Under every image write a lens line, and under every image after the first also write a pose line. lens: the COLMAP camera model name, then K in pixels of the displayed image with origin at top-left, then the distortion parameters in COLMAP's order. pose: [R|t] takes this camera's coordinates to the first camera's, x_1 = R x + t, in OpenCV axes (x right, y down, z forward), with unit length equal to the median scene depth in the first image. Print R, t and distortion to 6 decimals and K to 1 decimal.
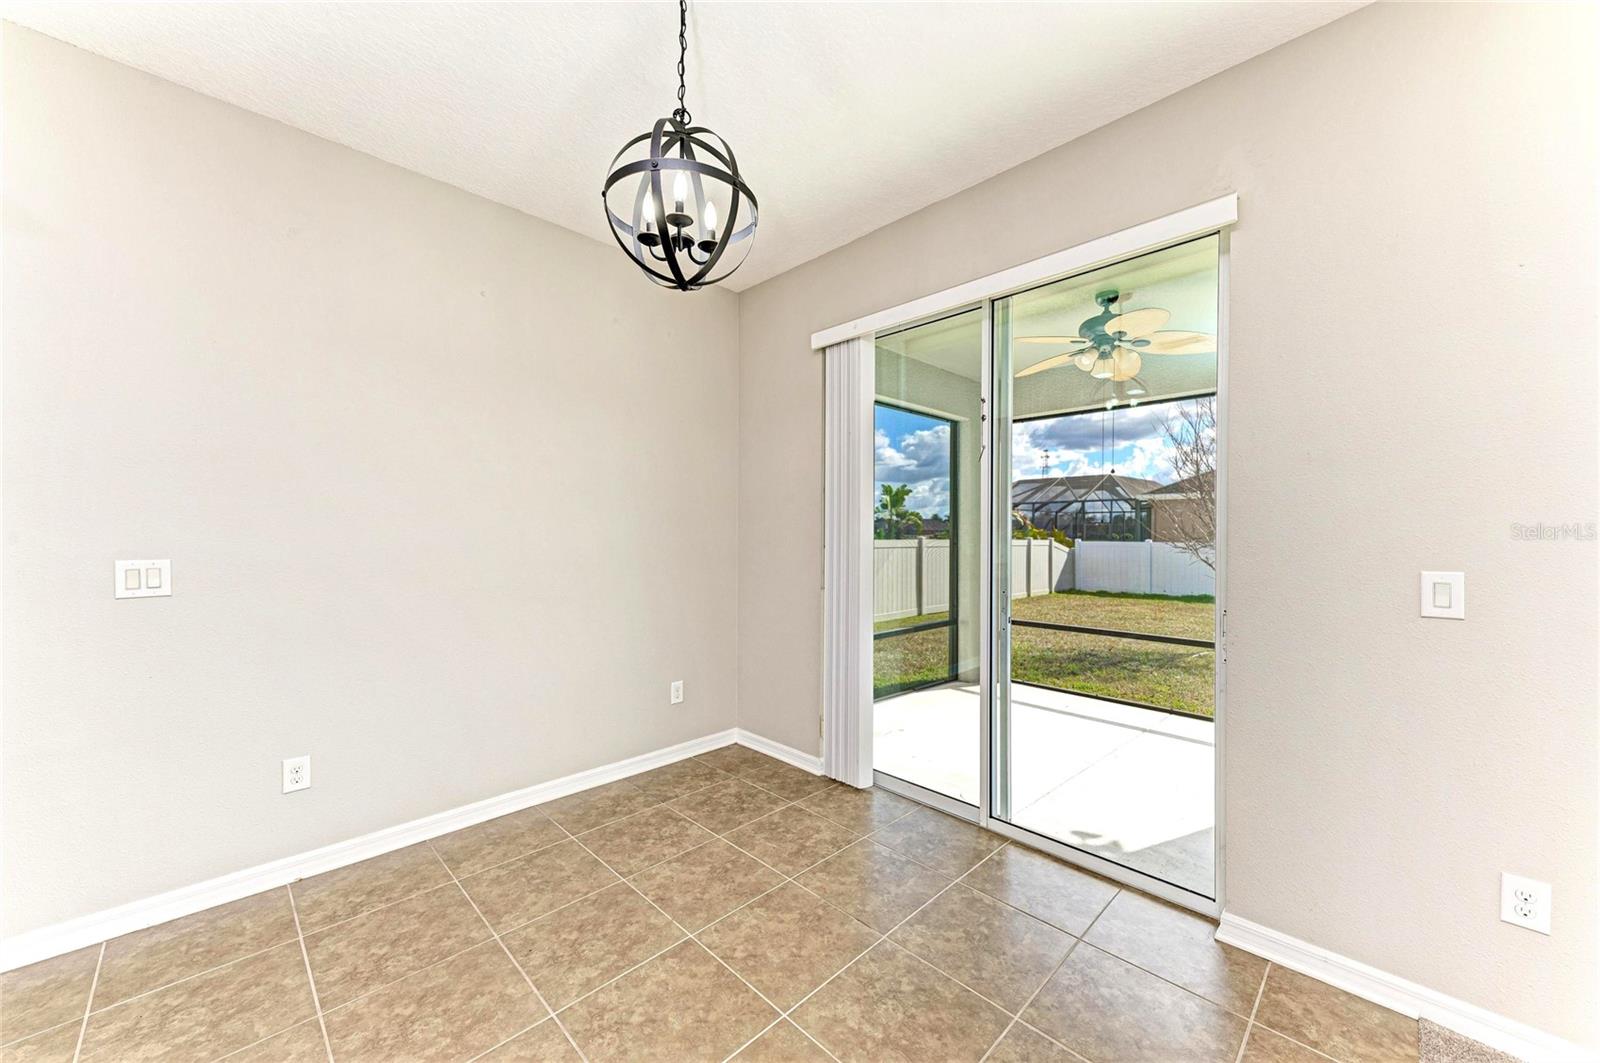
lens RADIAL K [[591.1, 0, 800.0], [0, 591.1, 531.5], [0, 0, 1]] dist [0.000806, -0.000166]
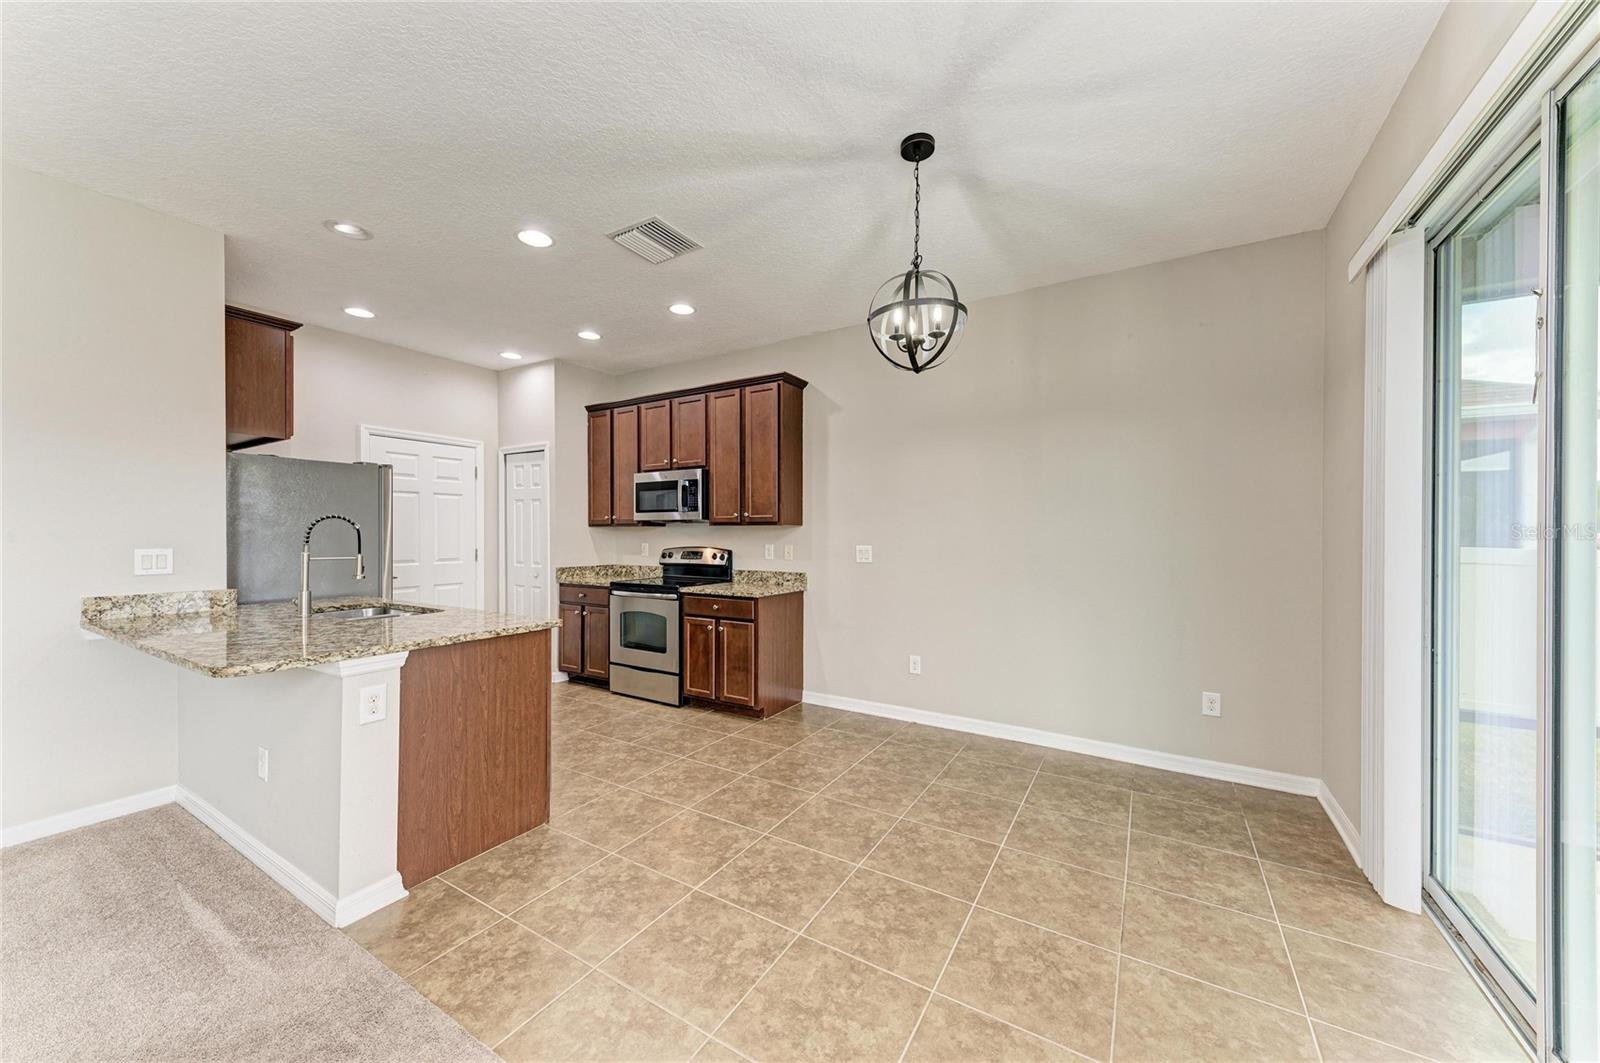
lens RADIAL K [[591.1, 0, 800.0], [0, 591.1, 531.5], [0, 0, 1]] dist [0.000806, -0.000166]
pose [[0.218221, -0.004256, -0.975890, 0.842909], [0.003879, 0.999986, -0.003493, 0.002590], [0.975892, -0.003024, 0.218235, 0.252421]]
